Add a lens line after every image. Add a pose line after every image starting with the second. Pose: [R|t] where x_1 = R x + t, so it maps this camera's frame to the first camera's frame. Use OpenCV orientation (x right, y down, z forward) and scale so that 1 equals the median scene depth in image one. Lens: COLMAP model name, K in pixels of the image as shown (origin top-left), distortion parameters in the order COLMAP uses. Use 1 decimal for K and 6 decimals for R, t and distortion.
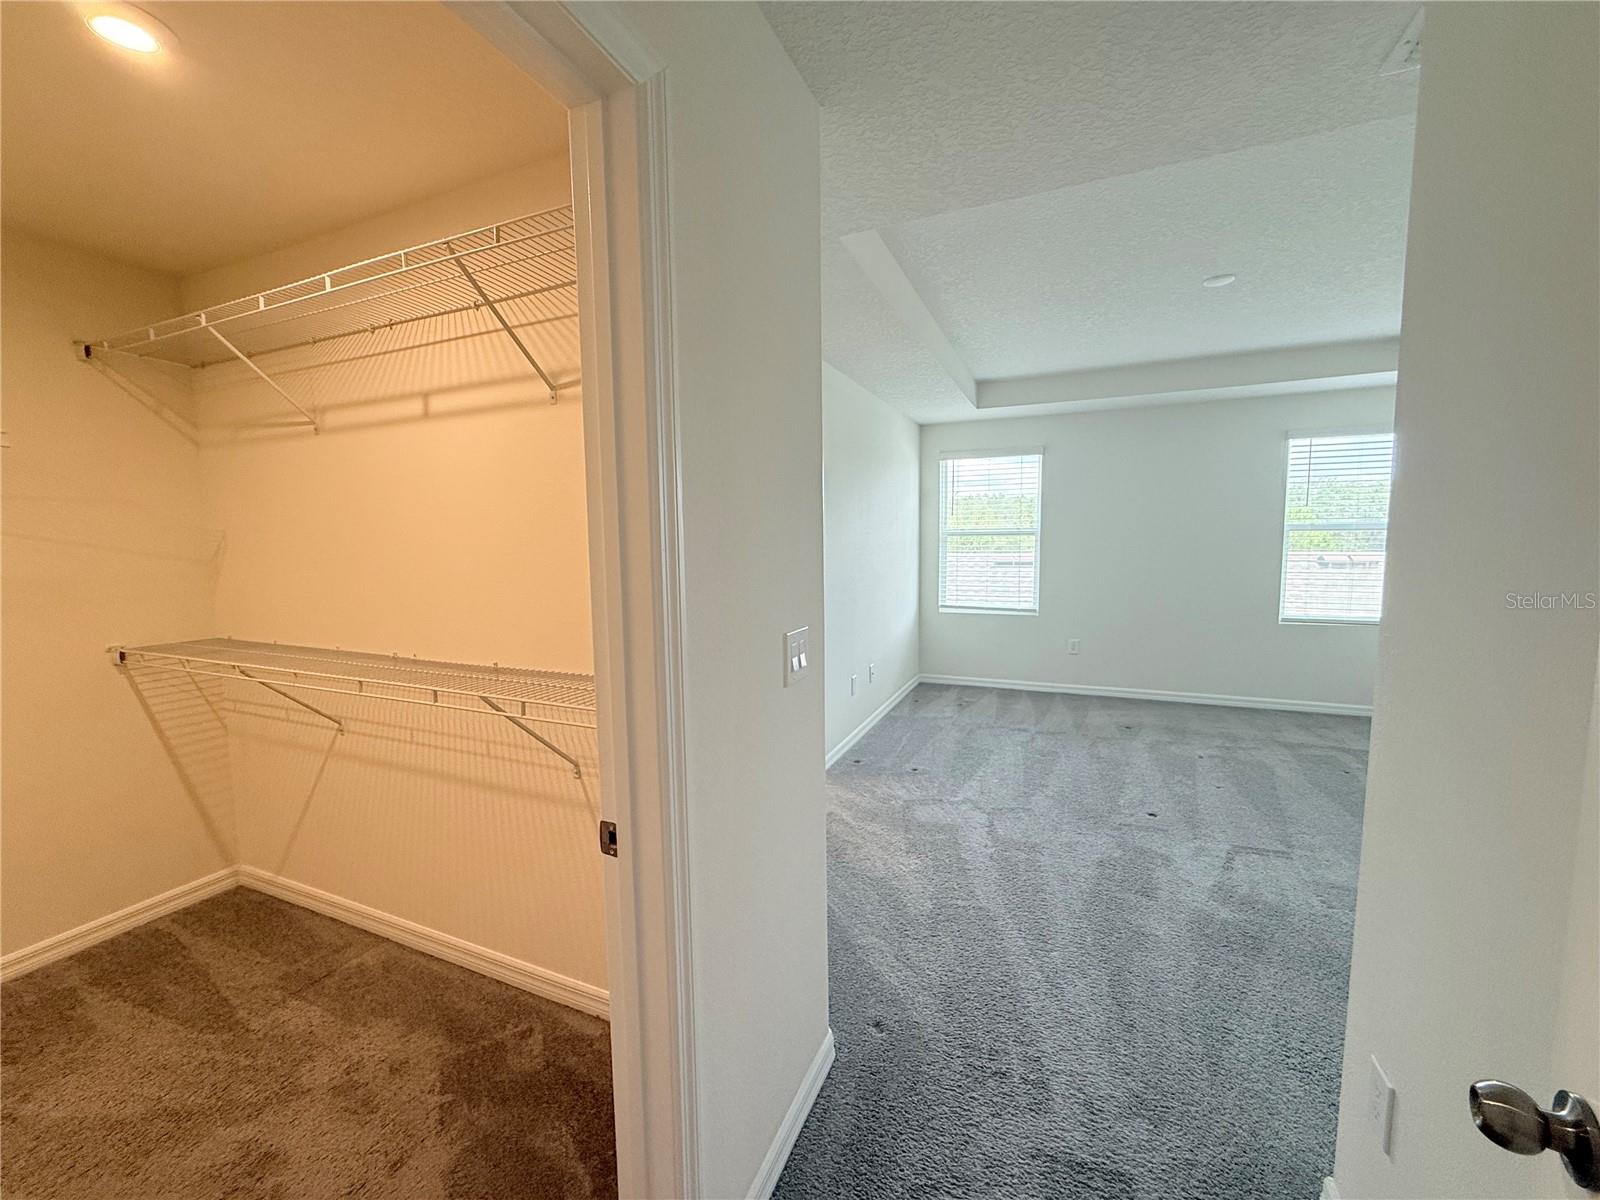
lens RADIAL K [[638.0, 0, 800.0], [0, 638.0, 600.0], [0, 0, 1]] dist [0.001218, -0.000808]
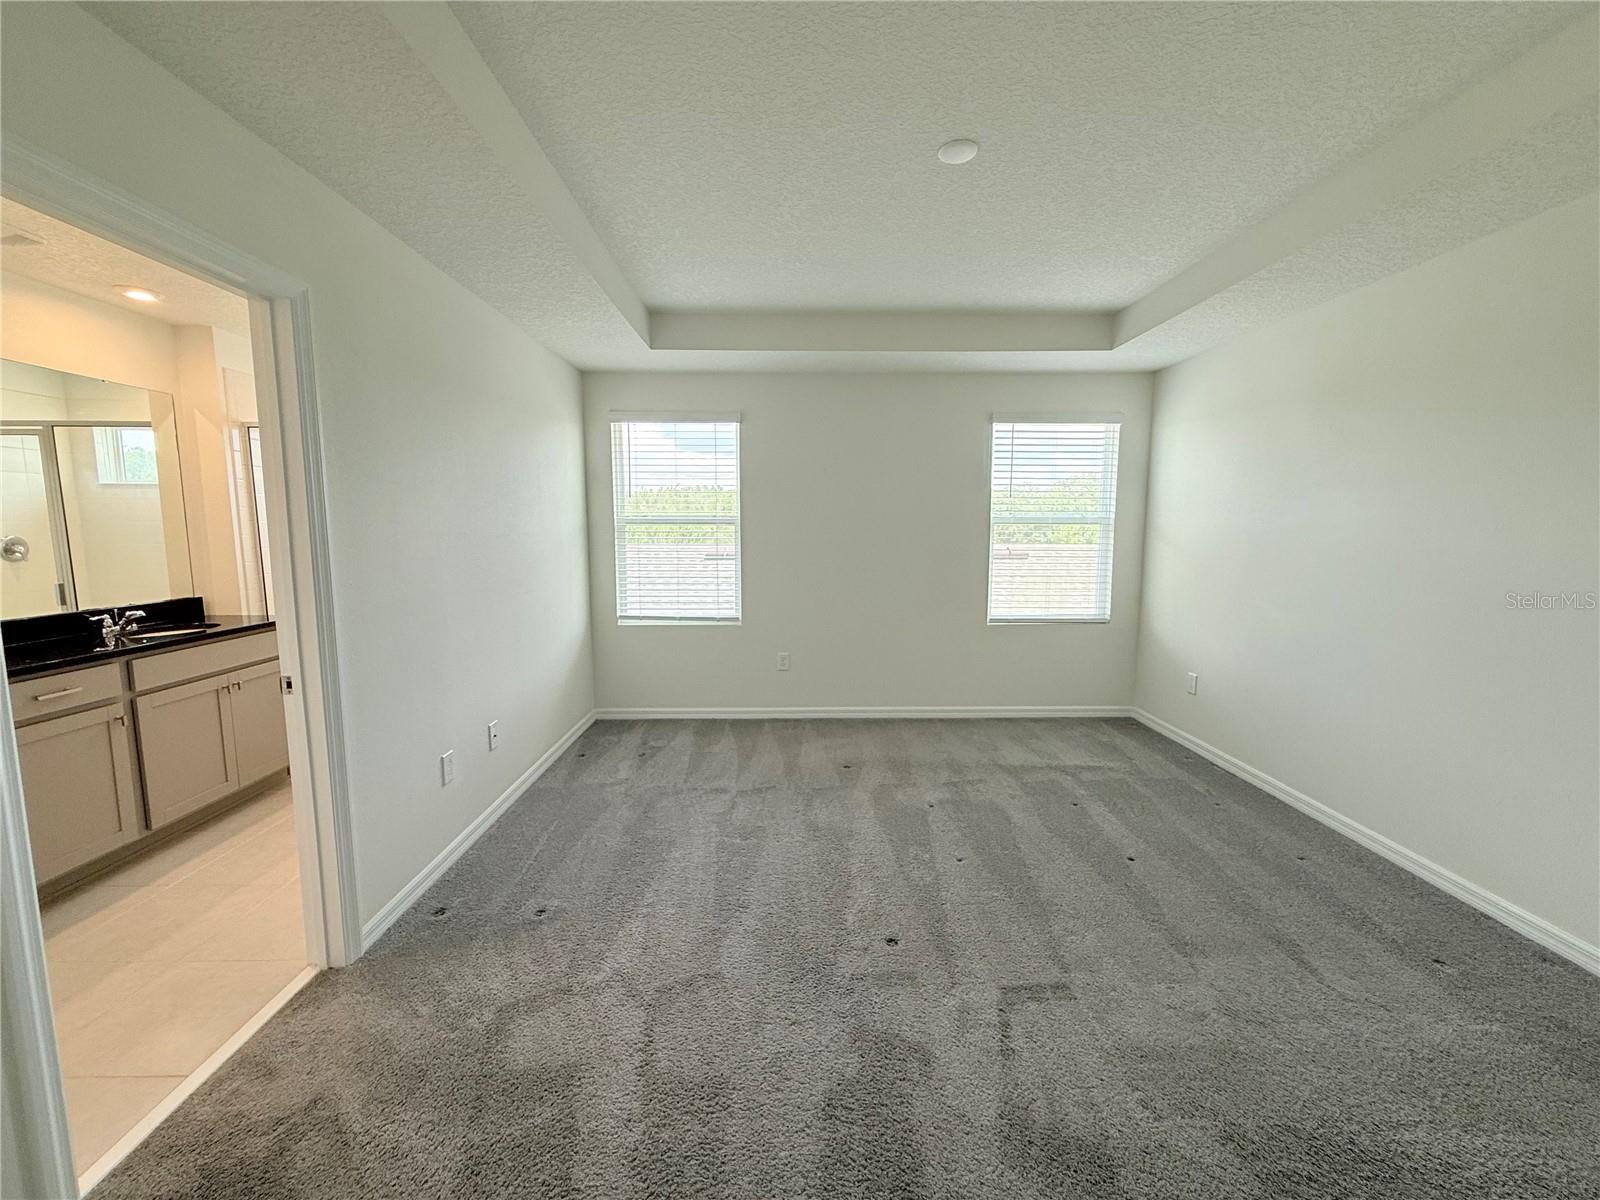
lens RADIAL K [[638.0, 0, 800.0], [0, 638.0, 600.0], [0, 0, 1]] dist [0.001218, -0.000808]
pose [[0.910344, -0.034215, 0.412436, 0.148805], [0.027657, 0.999378, 0.021861, -0.030638], [-0.412928, -0.008494, 0.910724, 0.322171]]
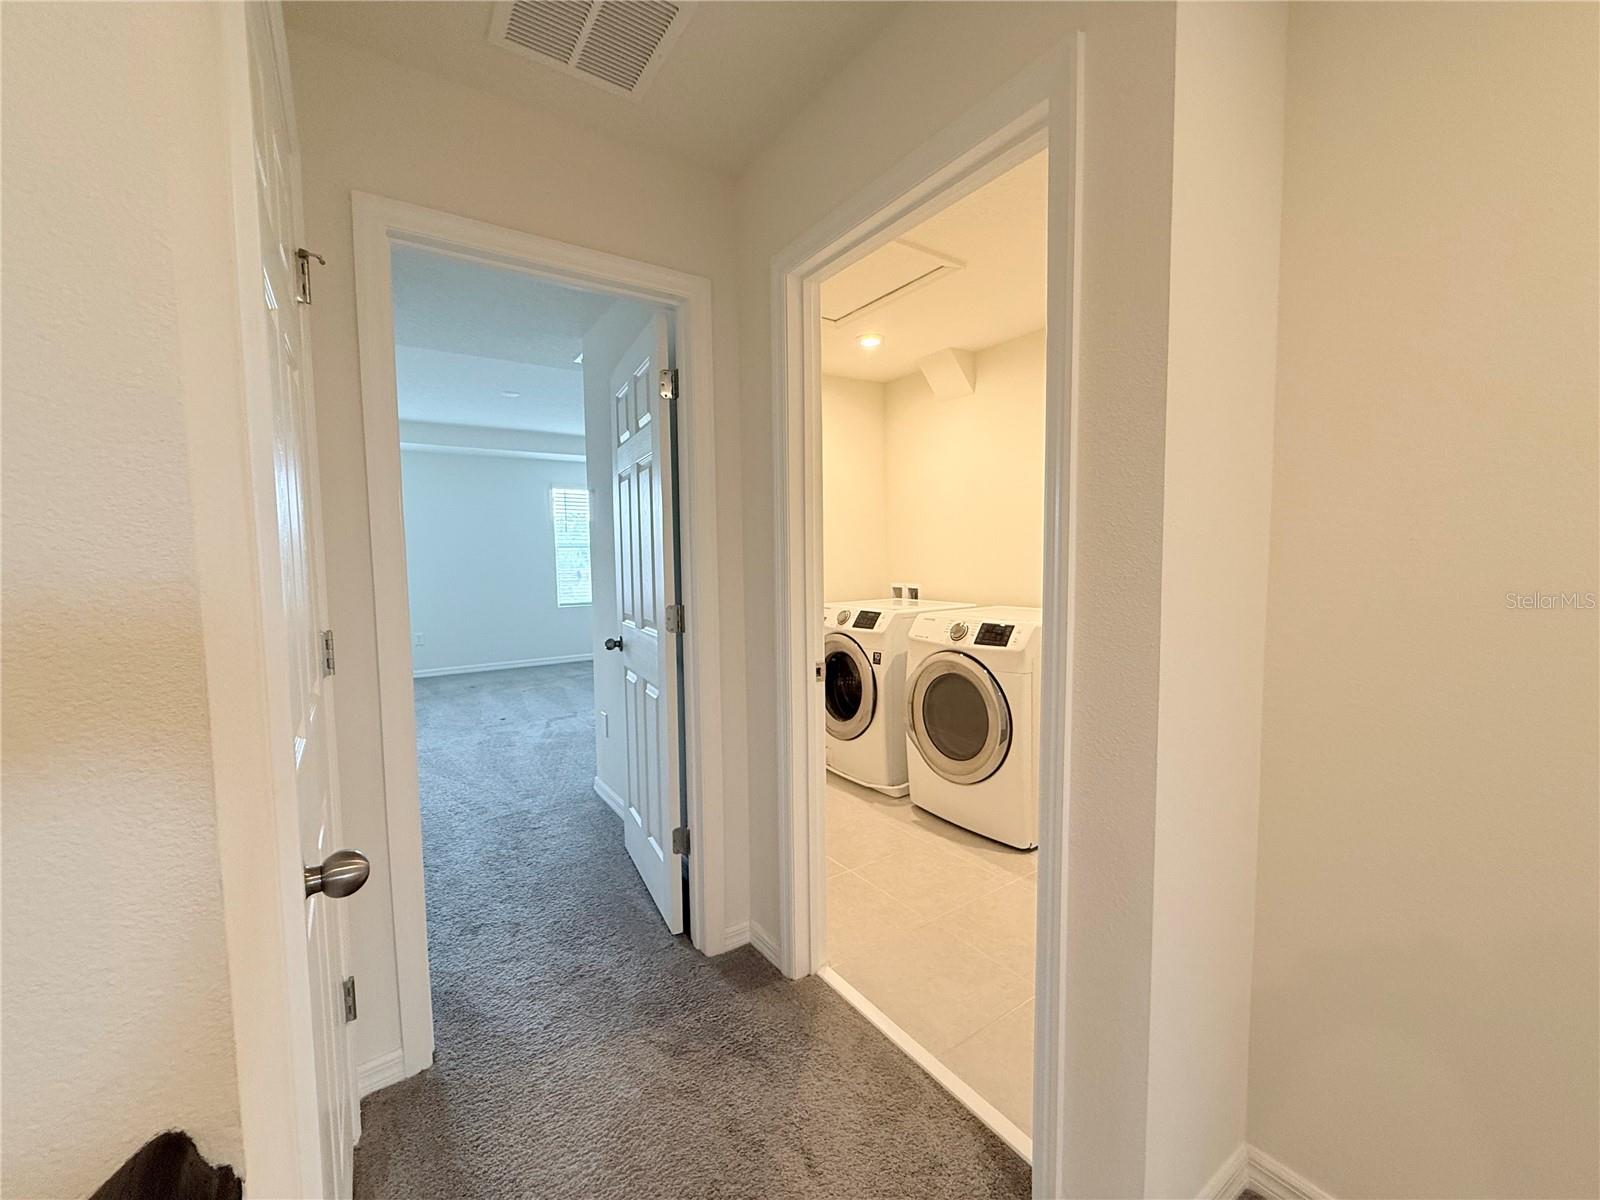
lens RADIAL K [[645.5, 0, 797.0], [0, 645.5, 602.4], [0, 0, 1]] dist [-0.000160, -0.000185]
pose [[0.534294, -0.057355, 0.843351, -0.295450], [0.091375, 0.995768, 0.009830, 0.073547], [-0.840346, 0.071809, 0.537273, -0.373894]]
